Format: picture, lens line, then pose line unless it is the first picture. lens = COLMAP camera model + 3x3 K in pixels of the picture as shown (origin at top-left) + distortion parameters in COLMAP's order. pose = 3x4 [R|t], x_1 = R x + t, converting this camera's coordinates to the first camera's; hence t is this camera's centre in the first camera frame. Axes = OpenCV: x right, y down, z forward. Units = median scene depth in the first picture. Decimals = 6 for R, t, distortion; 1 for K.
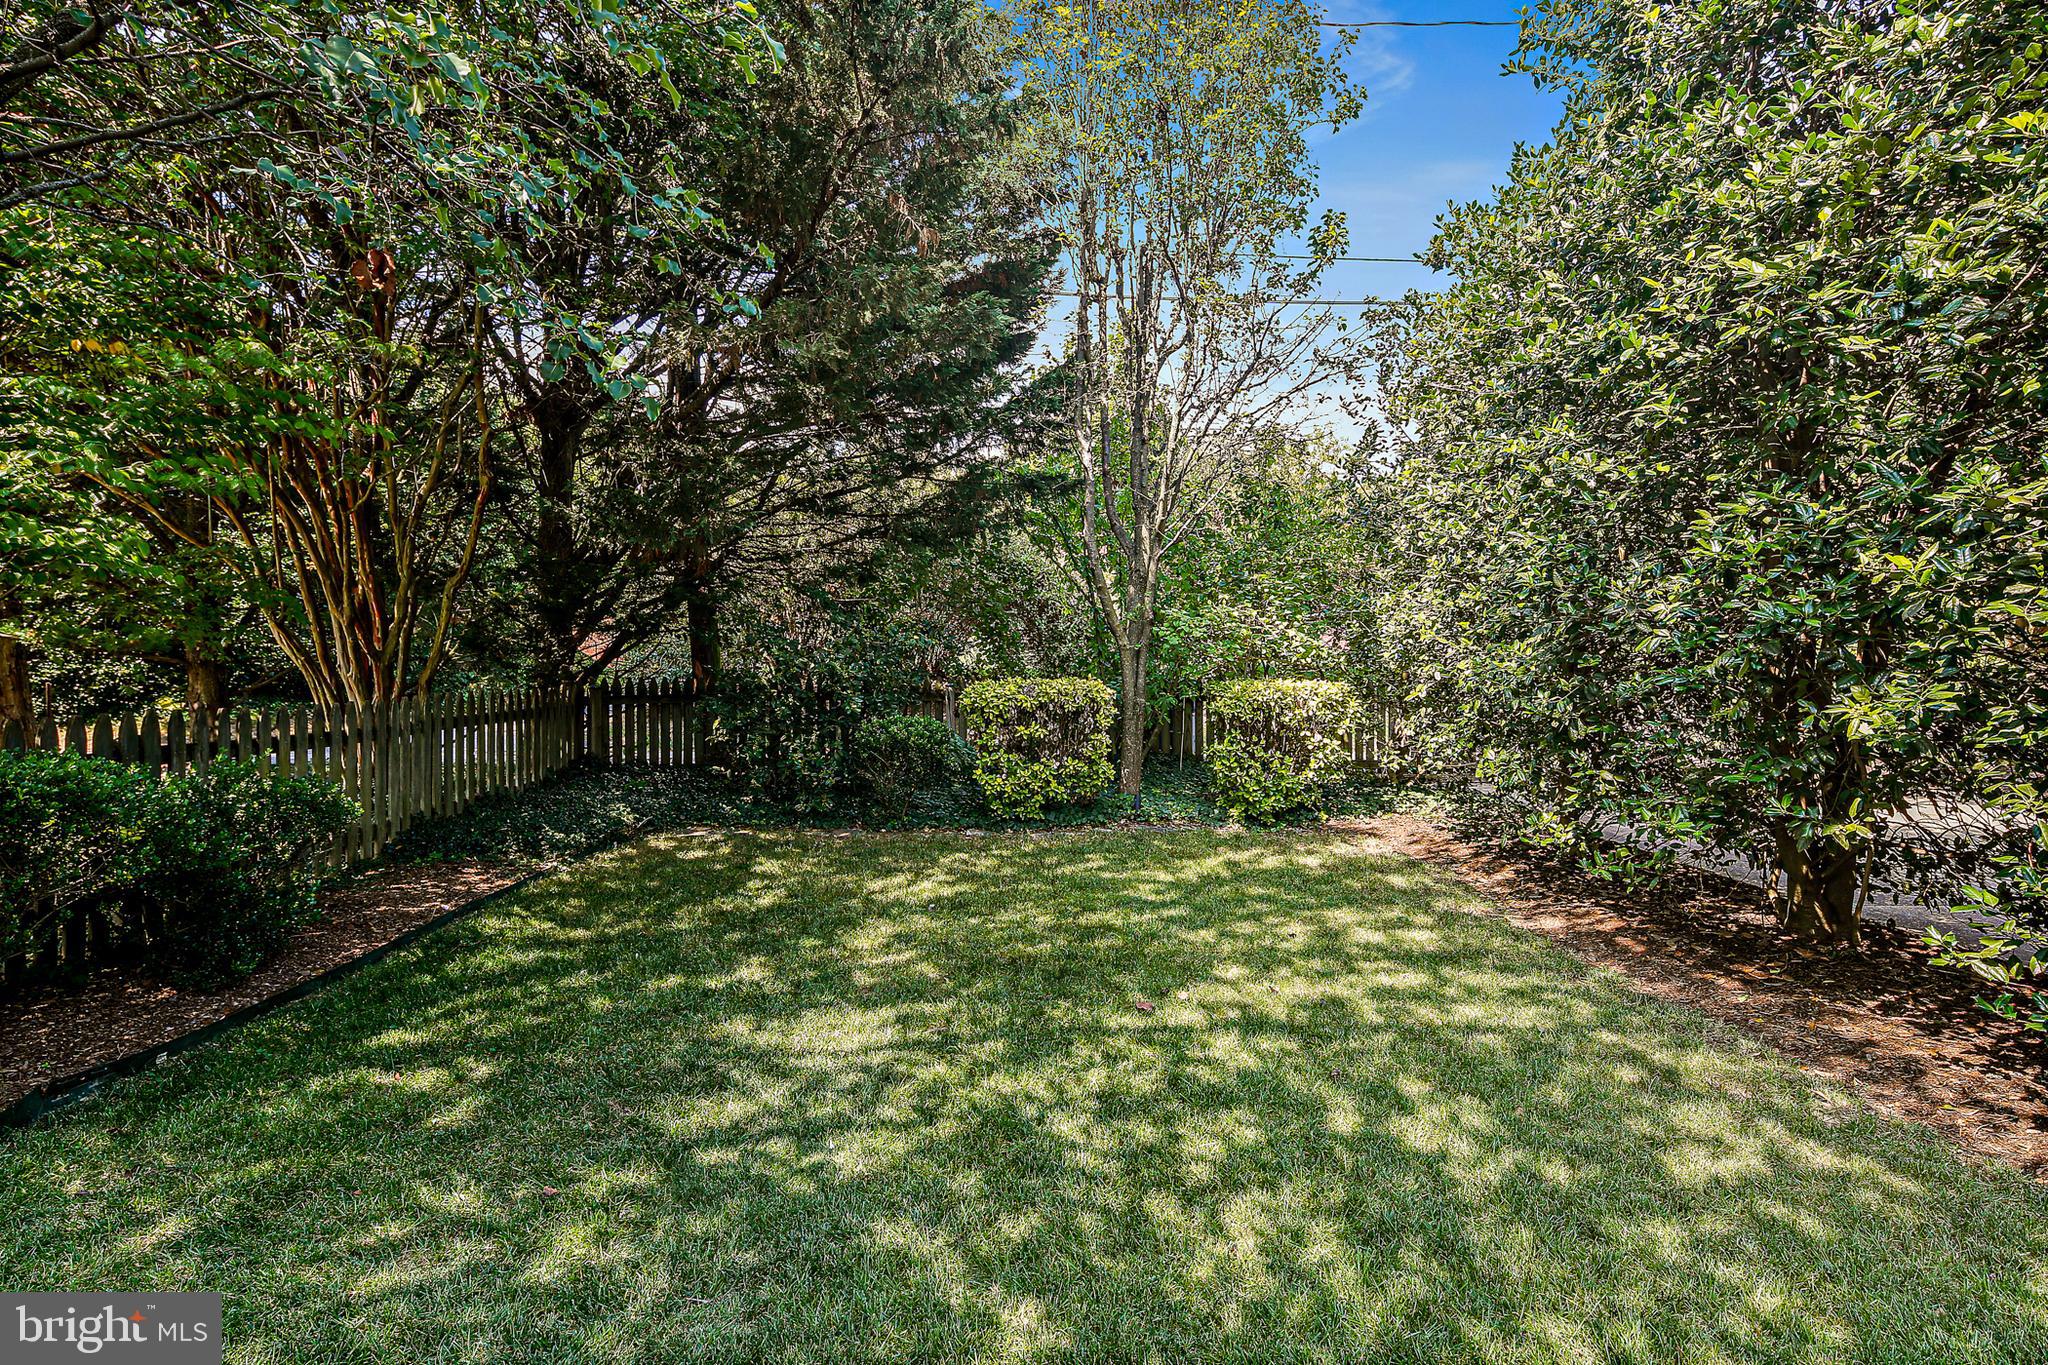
lens RADIAL K [[1020.2, 0, 1040.0], [0, 1020.2, 687.4], [0, 0, 1]] dist [0.003692, -0.000028]
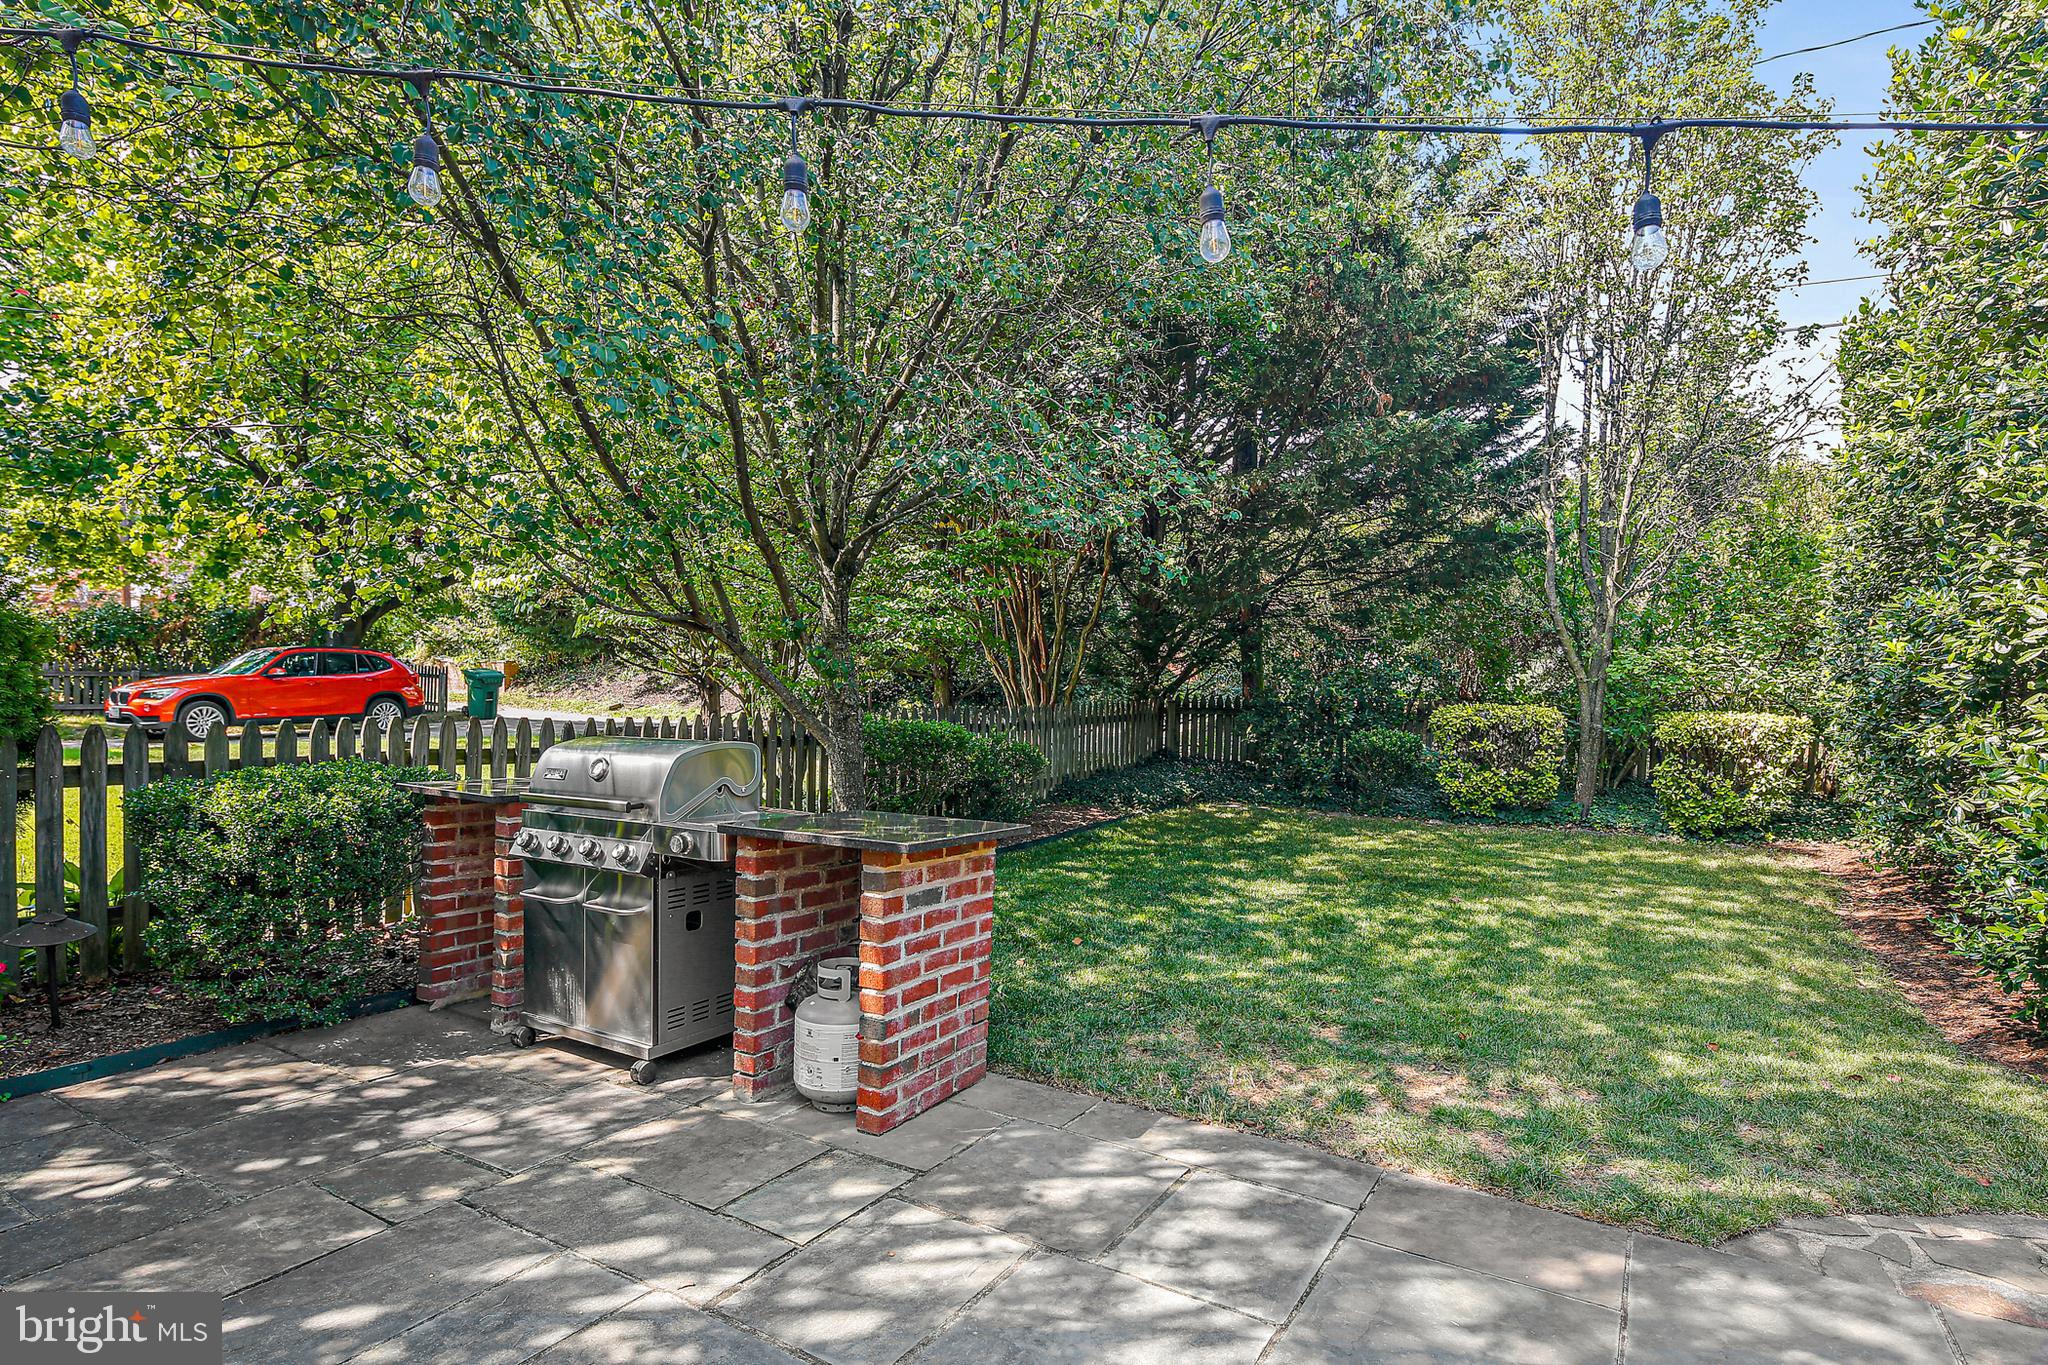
lens RADIAL K [[1020.2, 0, 1029.4], [0, 1020.2, 689.1], [0, 0, 1]] dist [0.003692, -0.000028]
pose [[0.847139, 0.023824, -0.530837, 0.183748], [-0.032772, 0.999435, -0.007445, 0.000601], [0.530360, 0.023703, 0.847441, -0.375197]]
